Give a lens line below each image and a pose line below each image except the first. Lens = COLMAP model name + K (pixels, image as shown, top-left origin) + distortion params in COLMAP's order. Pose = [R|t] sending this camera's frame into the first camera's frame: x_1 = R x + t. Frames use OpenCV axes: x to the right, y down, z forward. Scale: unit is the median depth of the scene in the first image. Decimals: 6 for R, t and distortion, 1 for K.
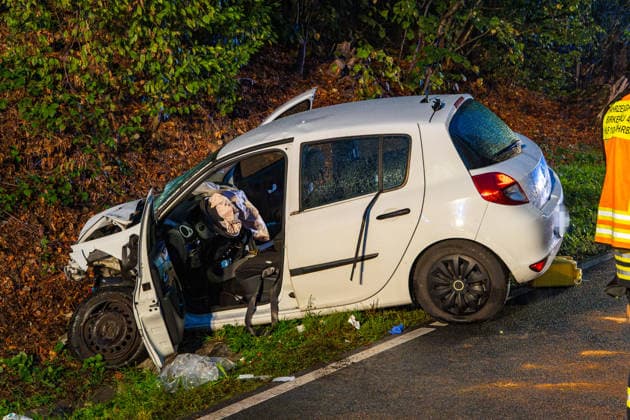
lens RADIAL K [[1274.2, 0, 315.0], [0, 1274.2, 210.0], [0, 0, 1]] dist [0.258433, 0.313005]
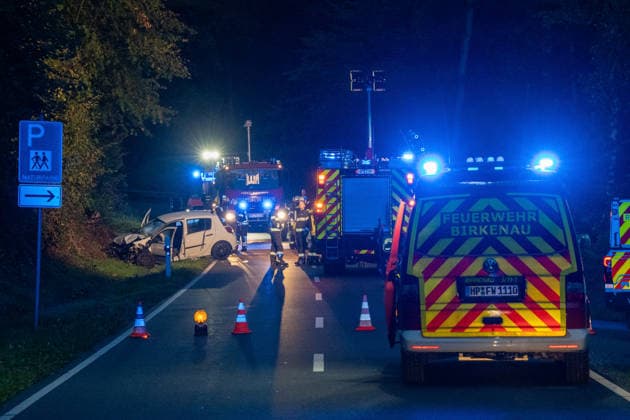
lens RADIAL K [[3040.7, 0, 315.0], [0, 3040.7, 210.0], [0, 0, 1]] dist [3.251623, 1.156237]
pose [[0.837242, 0.037573, 0.545541, -5.541758], [0.023217, 0.994295, -0.104111, 1.051554], [-0.546340, 0.099832, 0.831593, -8.249797]]
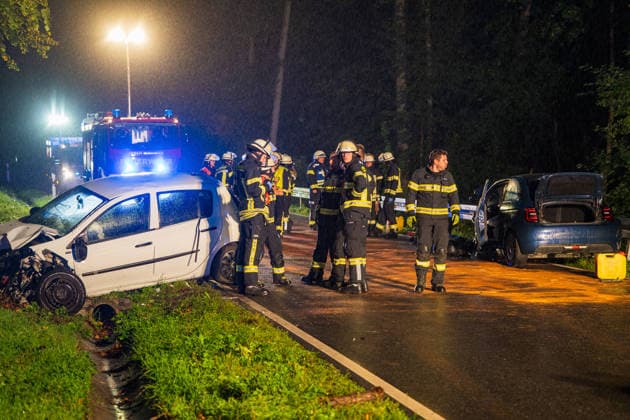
lens RADIAL K [[1274.2, 0, 315.0], [0, 1274.2, 210.0], [0, 0, 1]] dist [0.258433, 0.313005]
pose [[0.704123, 0.035126, 0.709209, -1.210070], [0.025719, 0.996859, -0.074908, 0.124020], [-0.709612, 0.070985, 0.701008, -0.507523]]
